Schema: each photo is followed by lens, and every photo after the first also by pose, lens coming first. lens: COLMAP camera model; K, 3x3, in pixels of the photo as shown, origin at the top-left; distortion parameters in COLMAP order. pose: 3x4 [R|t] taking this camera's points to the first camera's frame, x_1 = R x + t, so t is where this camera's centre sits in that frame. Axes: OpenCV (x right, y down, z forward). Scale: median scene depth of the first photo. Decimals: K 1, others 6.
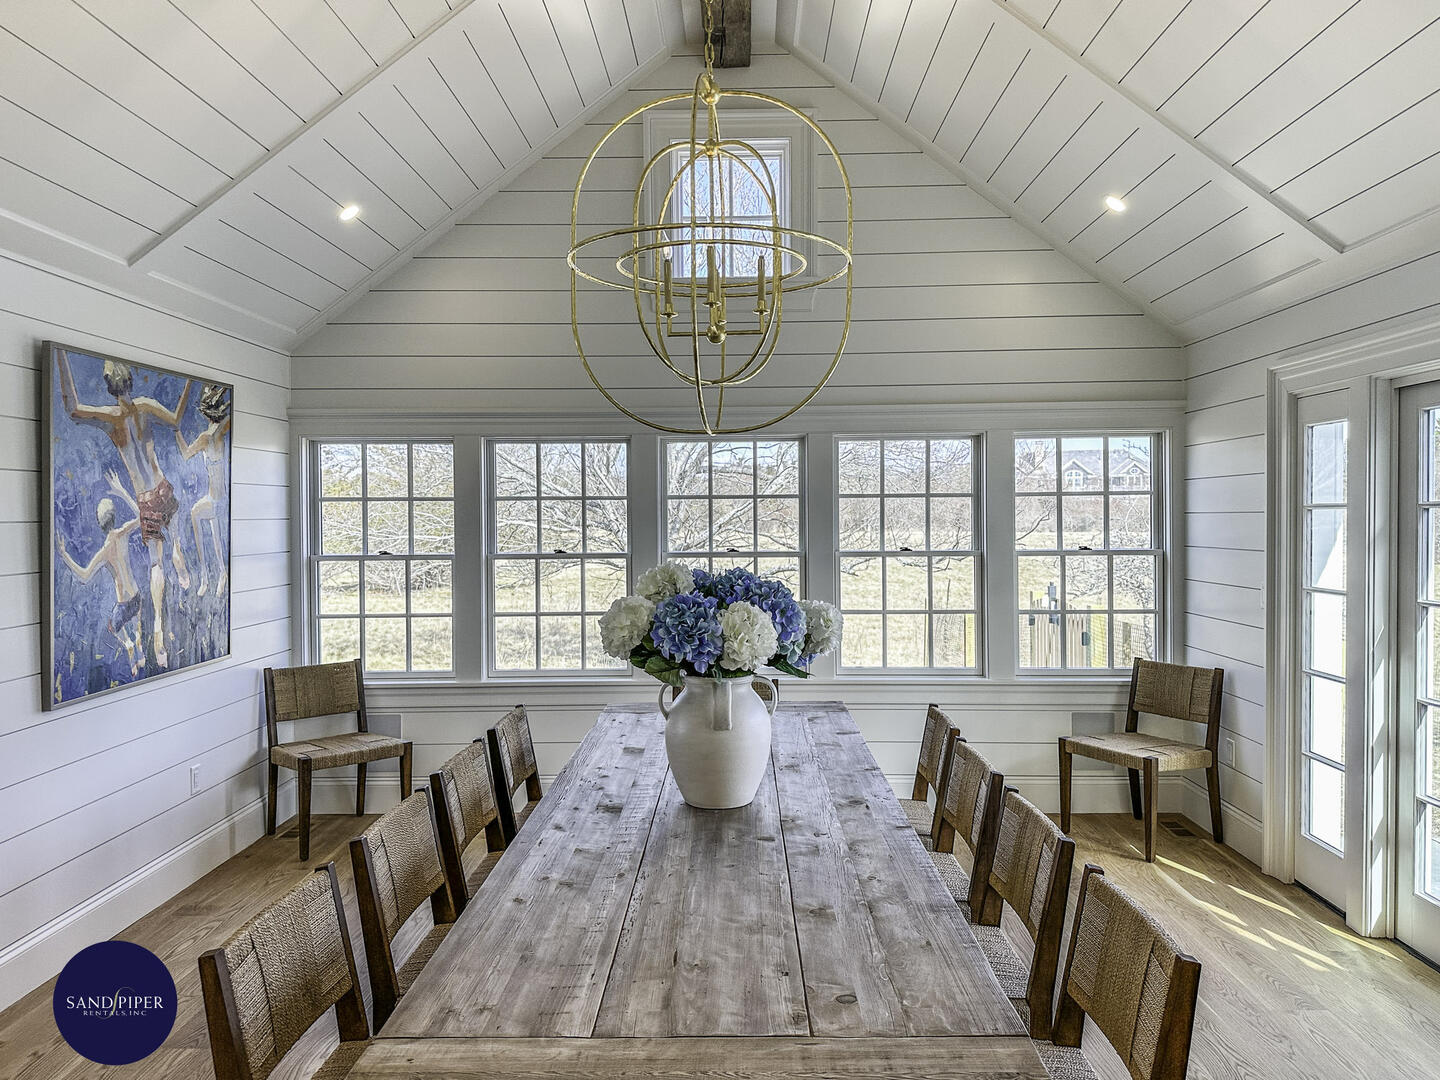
lens RADIAL K [[1017.7, 0, 711.1], [0, 1017.7, 546.1], [0, 0, 1]] dist [0.077661, -0.011517]
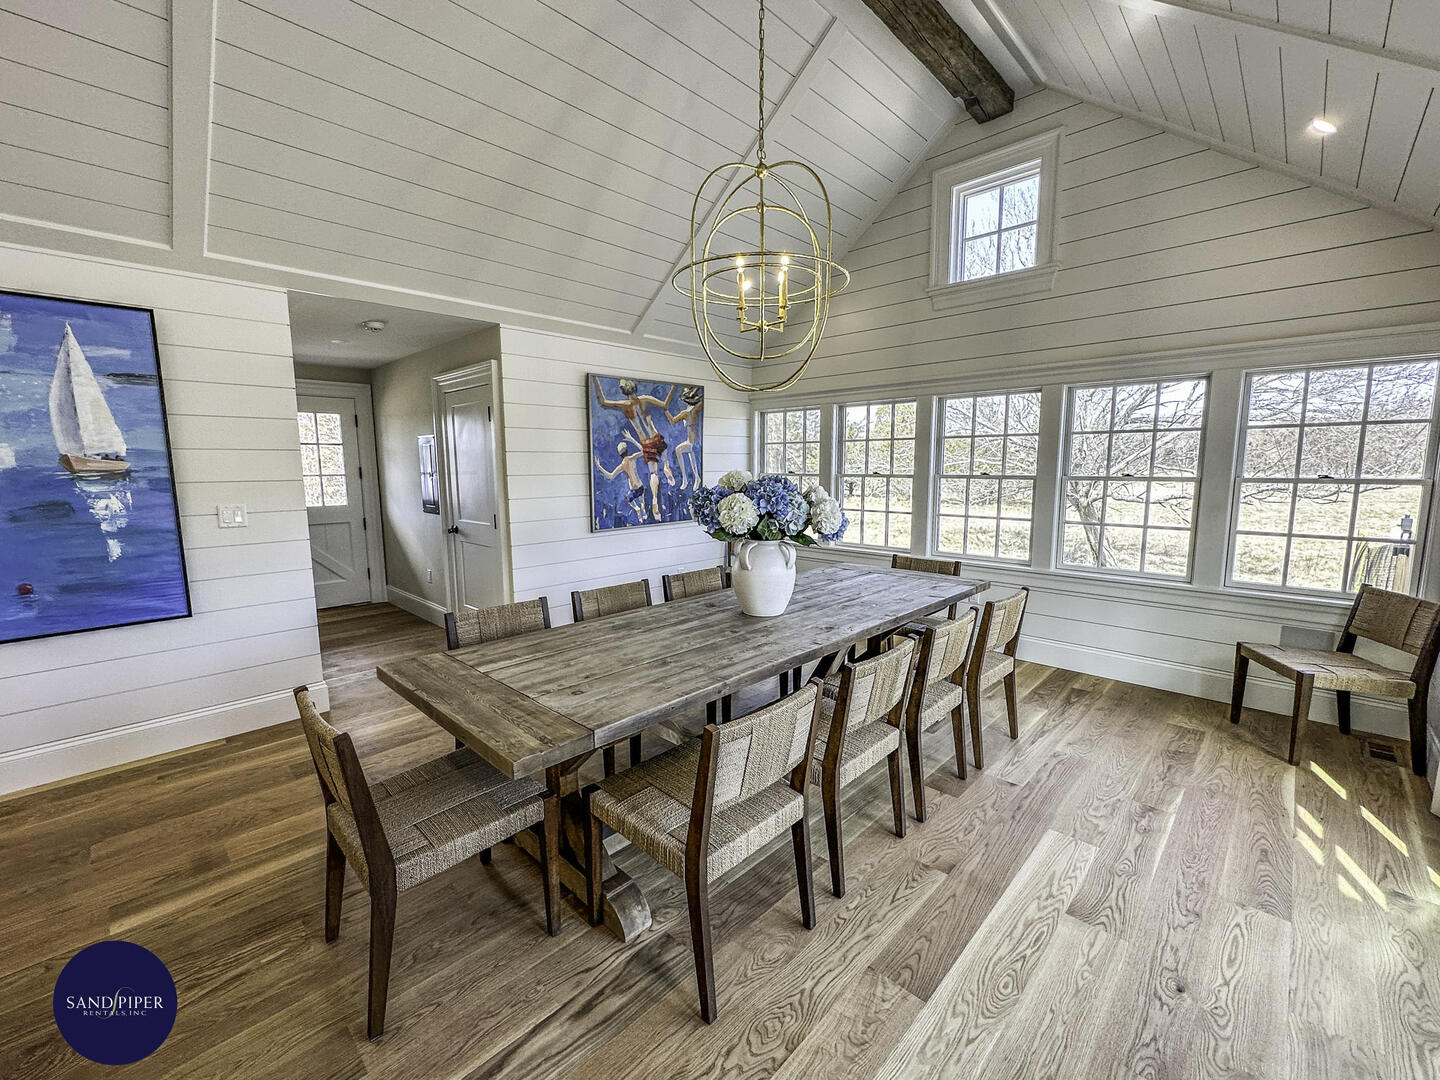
lens RADIAL K [[595.3, 0, 716.2], [0, 595.3, 542.2], [0, 0, 1]] dist [0.009610, -0.000105]
pose [[0.738105, 0.093217, -0.668216, 0.409140], [-0.021921, 0.993200, 0.114339, 0.015567], [0.674330, -0.069746, 0.735129, 0.159301]]
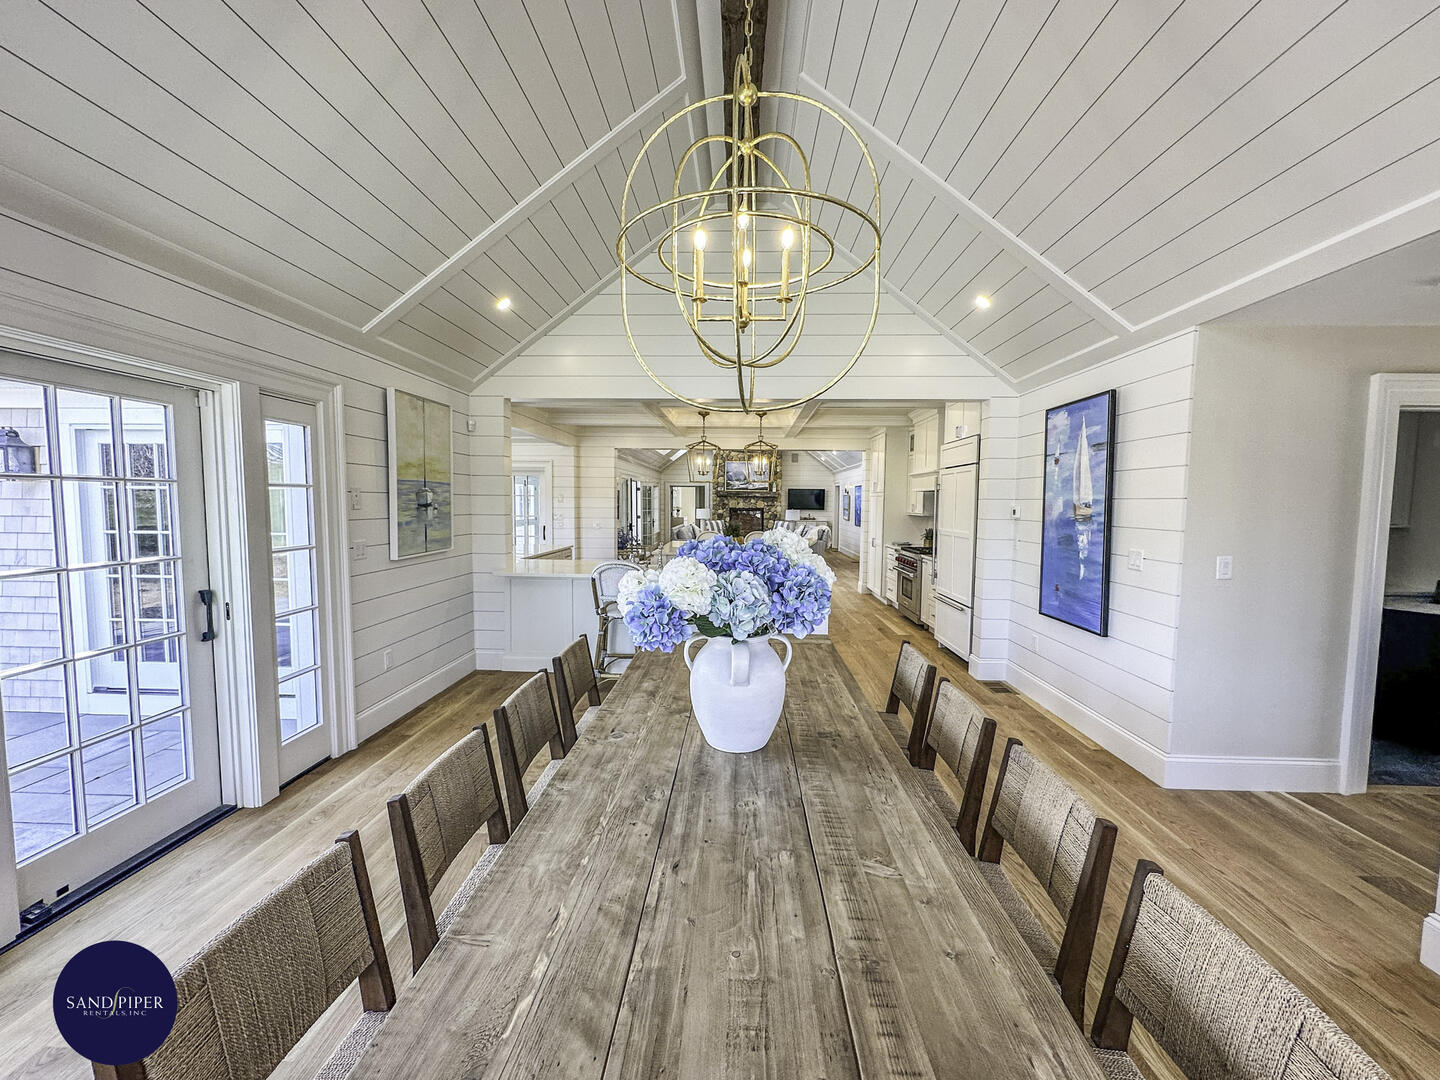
lens RADIAL K [[595.3, 0, 722.8], [0, 595.3, 543.9], [0, 0, 1]] dist [0.009610, -0.000105]
pose [[-0.999992, 0.003843, 0.000592, 0.014637], [0.003883, 0.995091, 0.098887, -0.021122], [-0.000209, 0.098889, -0.995098, 1.118645]]
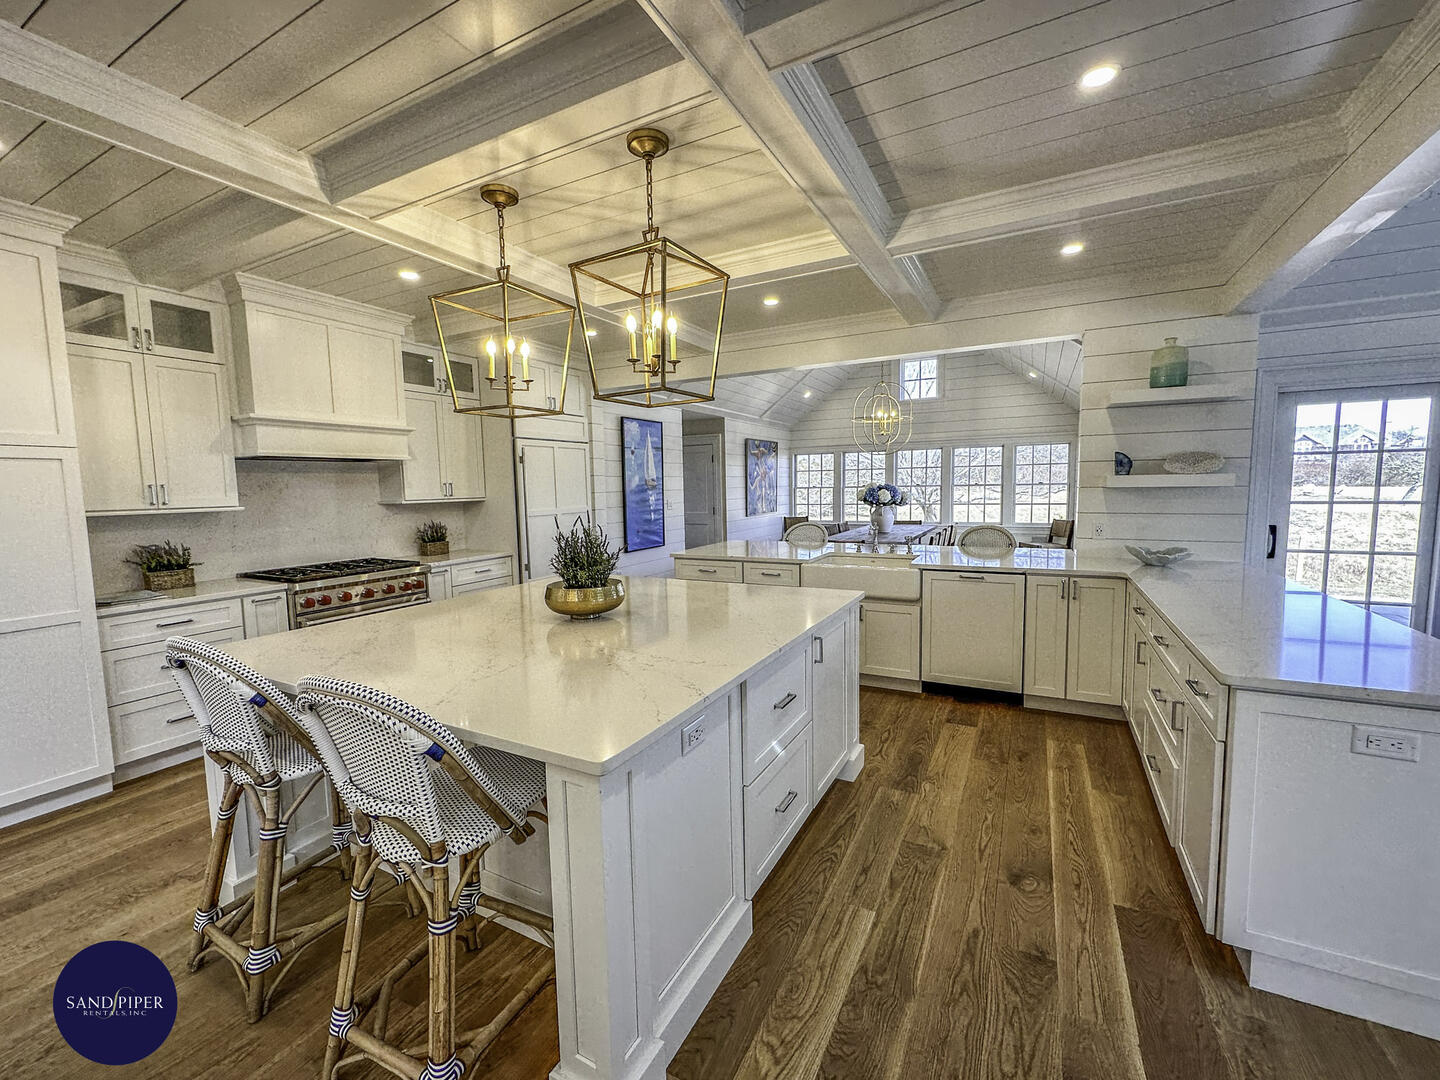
lens RADIAL K [[595.3, 0, 729.6], [0, 595.3, 533.7], [0, 0, 1]] dist [0.009610, -0.000105]
pose [[0.903474, 0.026943, -0.427796, 0.373980], [-0.002848, 0.998378, 0.056863, 0.068108], [0.428634, -0.050156, 0.902085, -1.227366]]
